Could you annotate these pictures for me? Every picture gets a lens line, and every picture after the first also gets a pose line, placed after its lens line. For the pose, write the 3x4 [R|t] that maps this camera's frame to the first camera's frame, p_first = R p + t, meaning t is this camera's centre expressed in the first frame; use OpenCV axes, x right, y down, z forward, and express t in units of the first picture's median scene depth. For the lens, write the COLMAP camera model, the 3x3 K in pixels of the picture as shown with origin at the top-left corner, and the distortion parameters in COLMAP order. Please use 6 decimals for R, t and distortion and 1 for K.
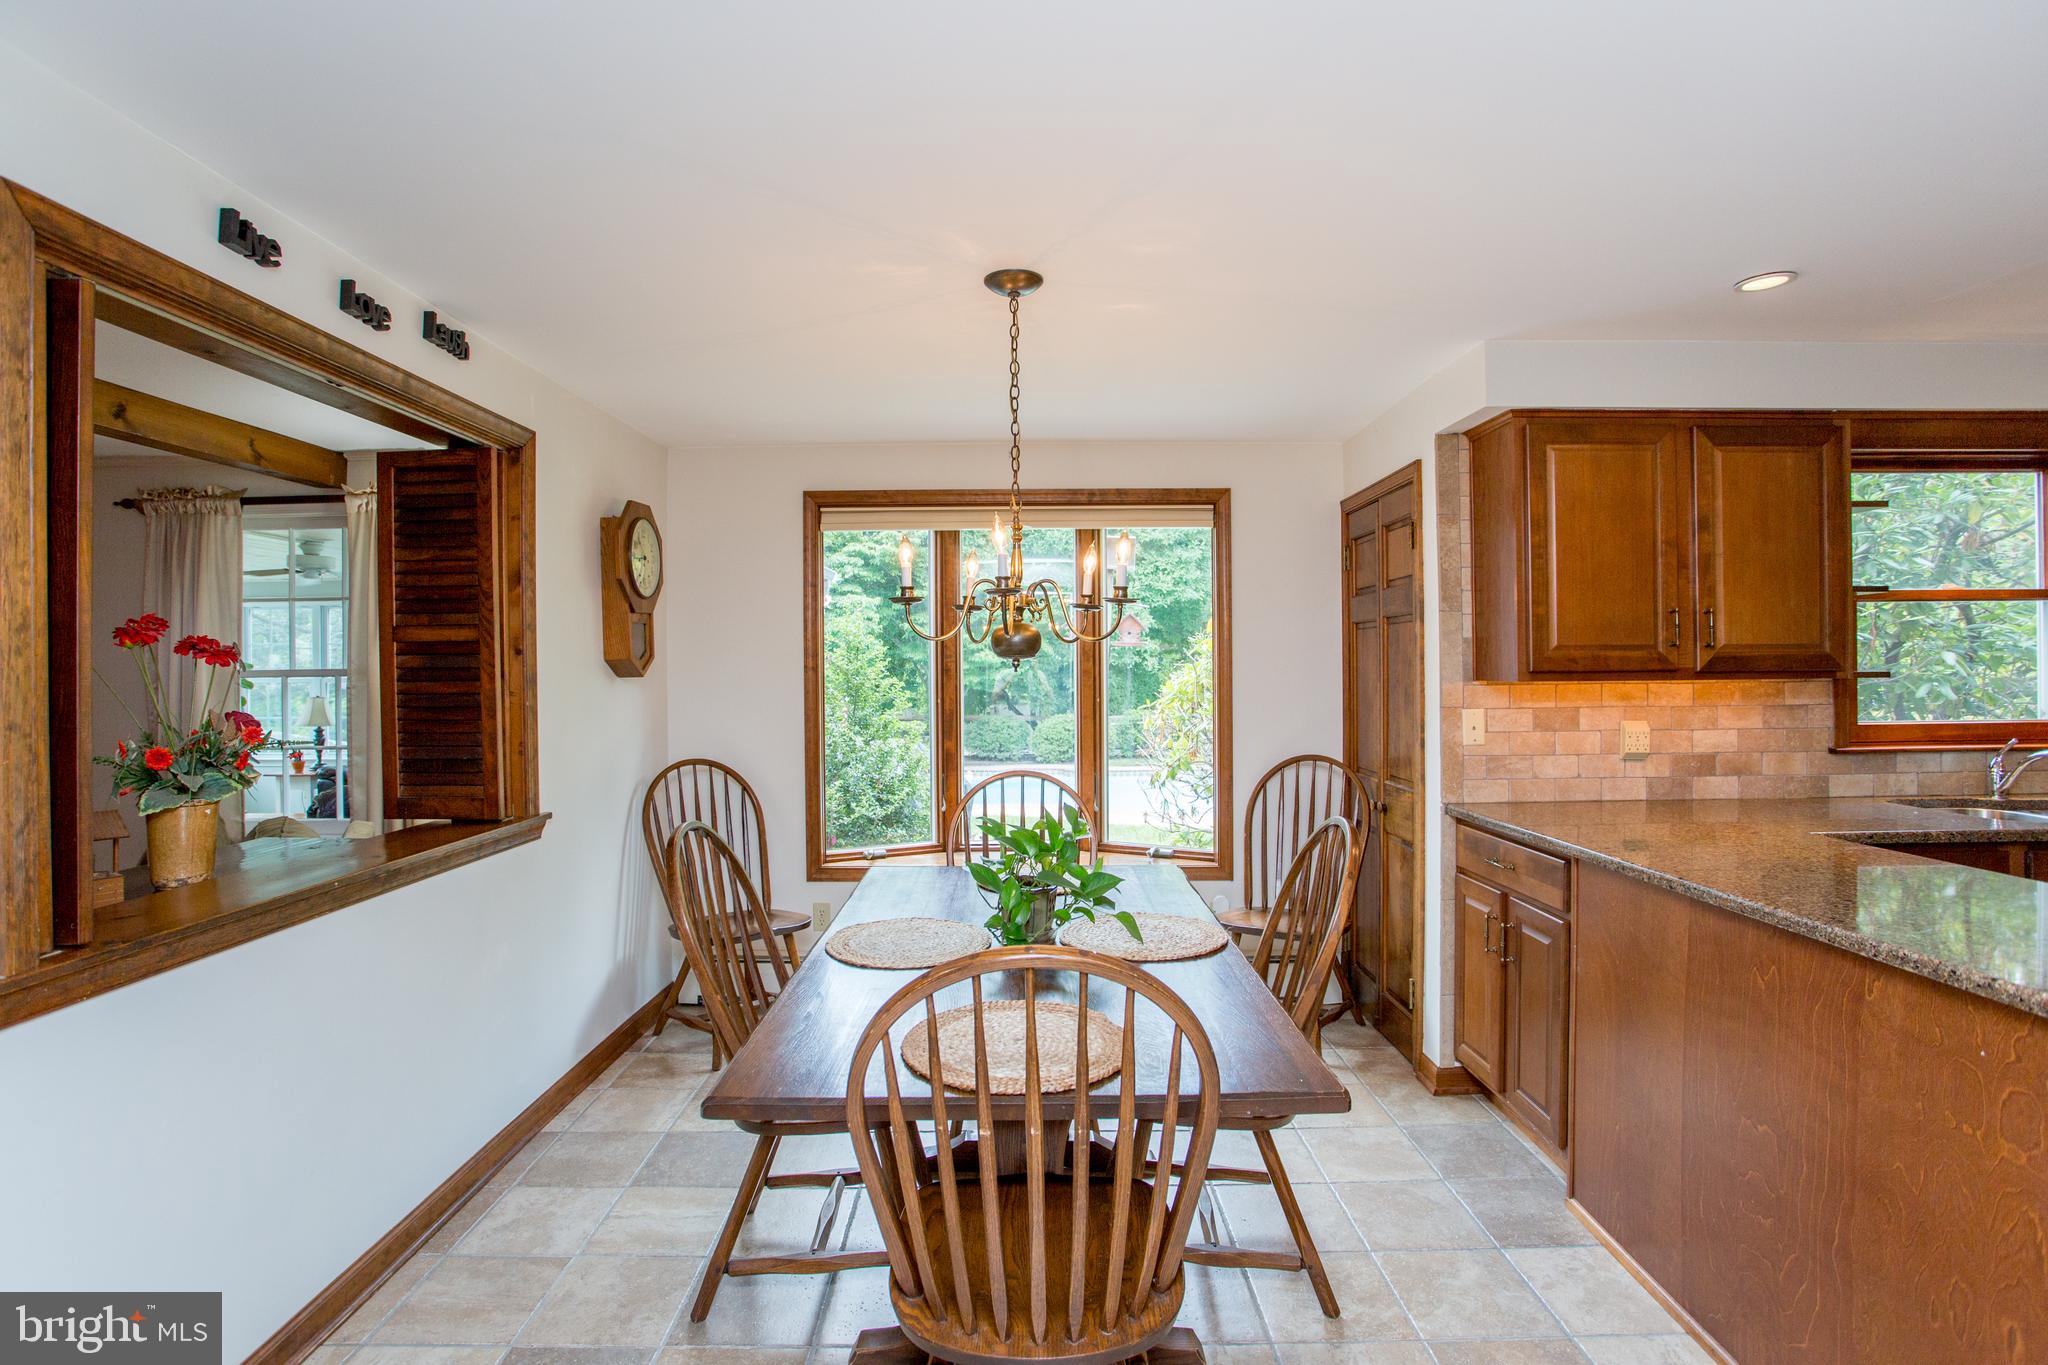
lens RADIAL K [[990.8, 0, 1021.6], [0, 990.8, 673.0], [0, 0, 1]] dist [-0.070595, 0.027749]
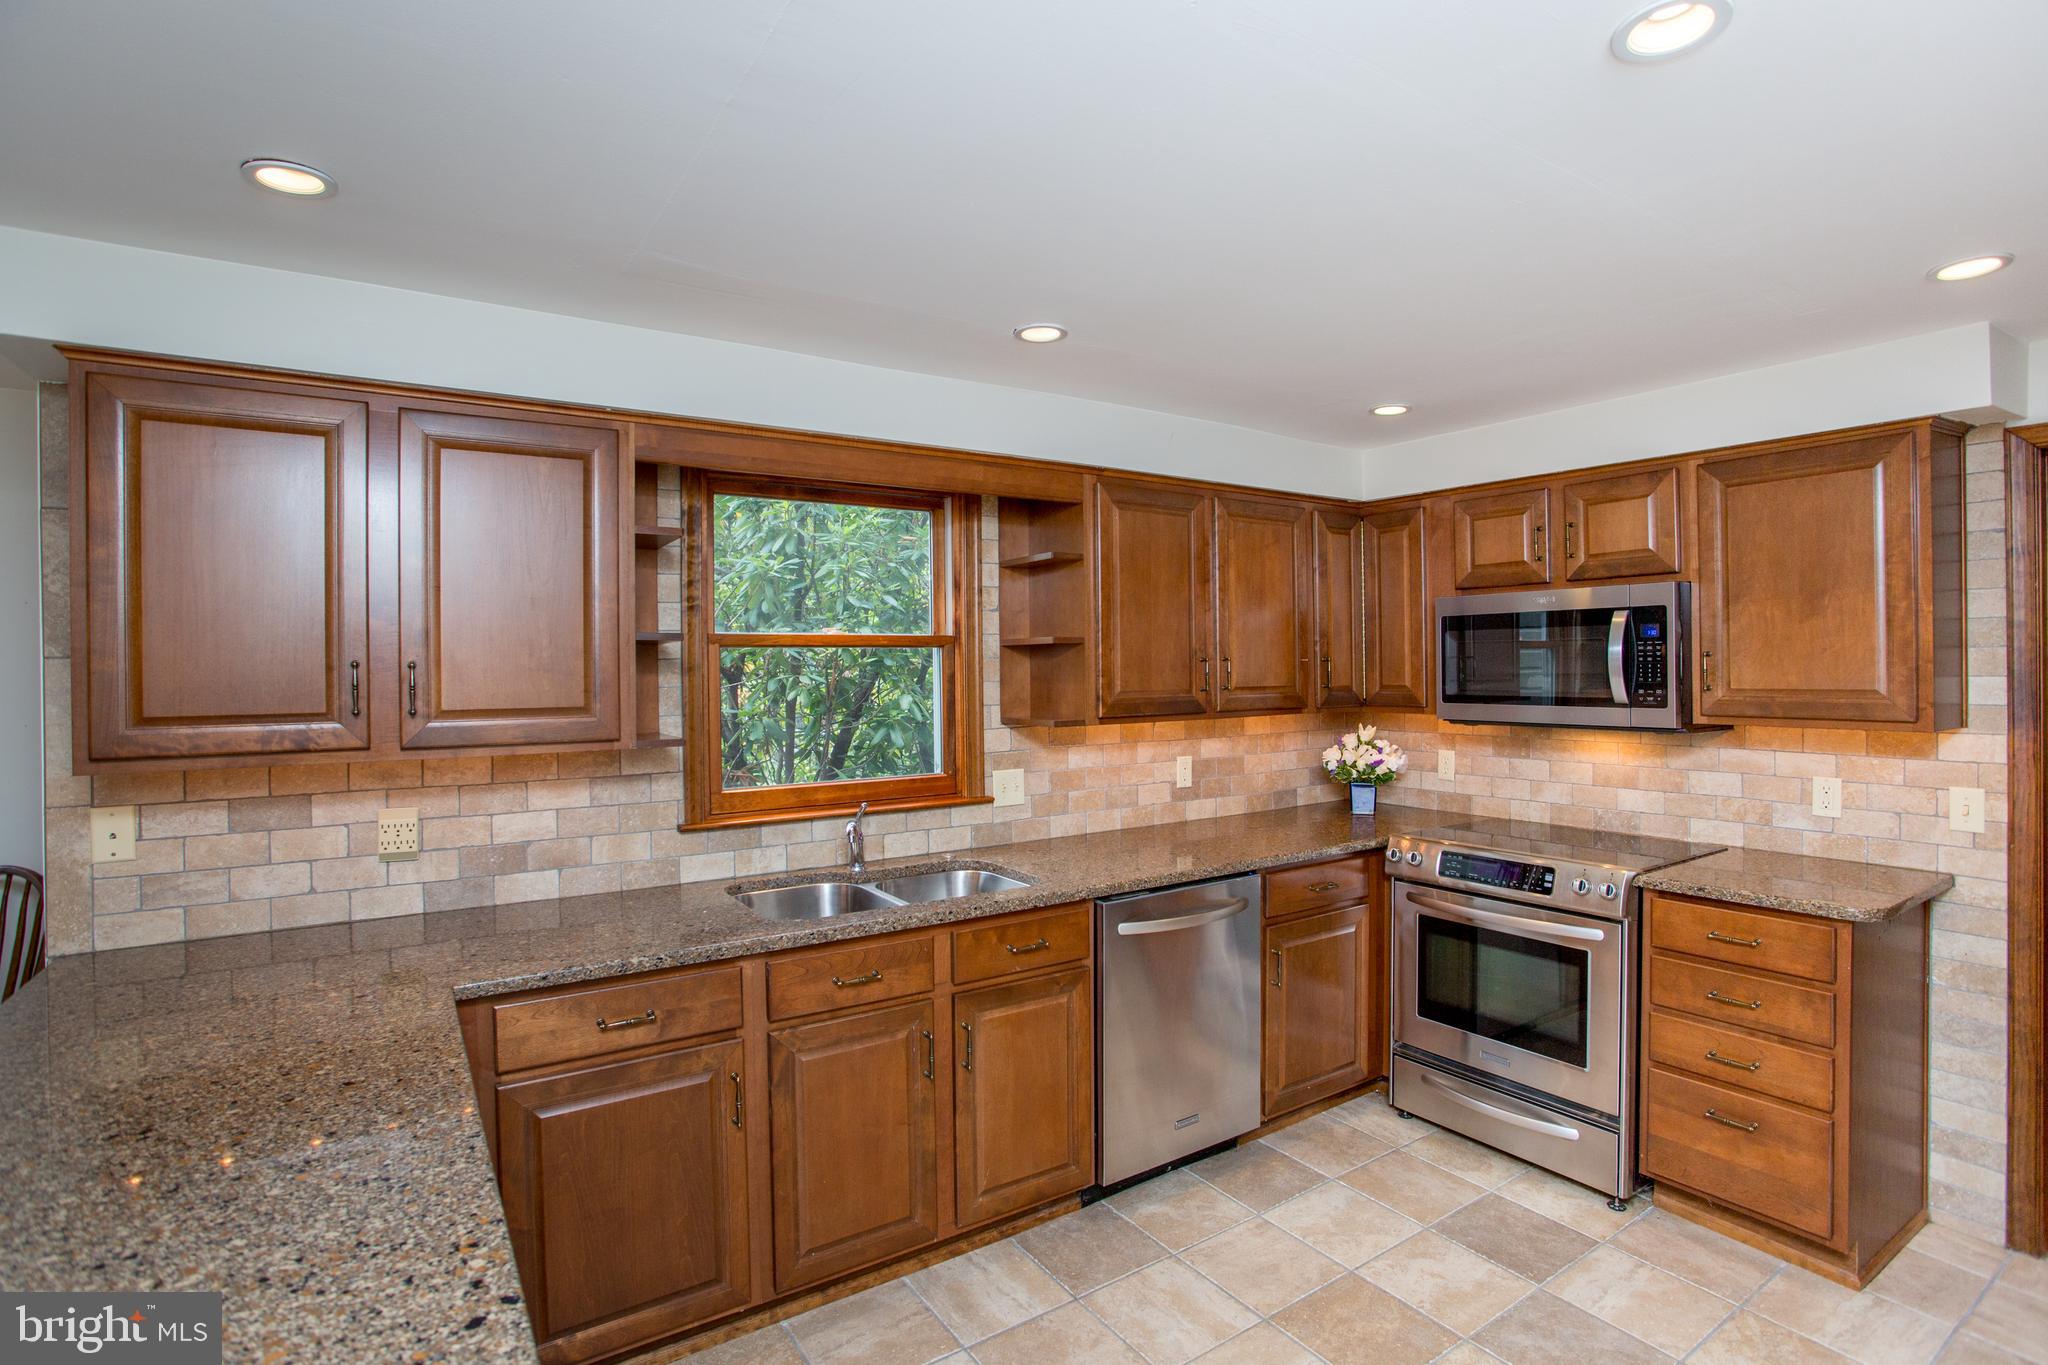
lens RADIAL K [[1020.7, 0, 1005.3], [0, 1020.7, 672.2], [0, 0, 1]] dist [-0.043266, 0.000583]
pose [[0.834813, -0.000428, 0.550533, 0.596887], [0.001353, 0.999998, -0.001275, -0.052061], [-0.550532, 0.001809, 0.834812, 0.110970]]
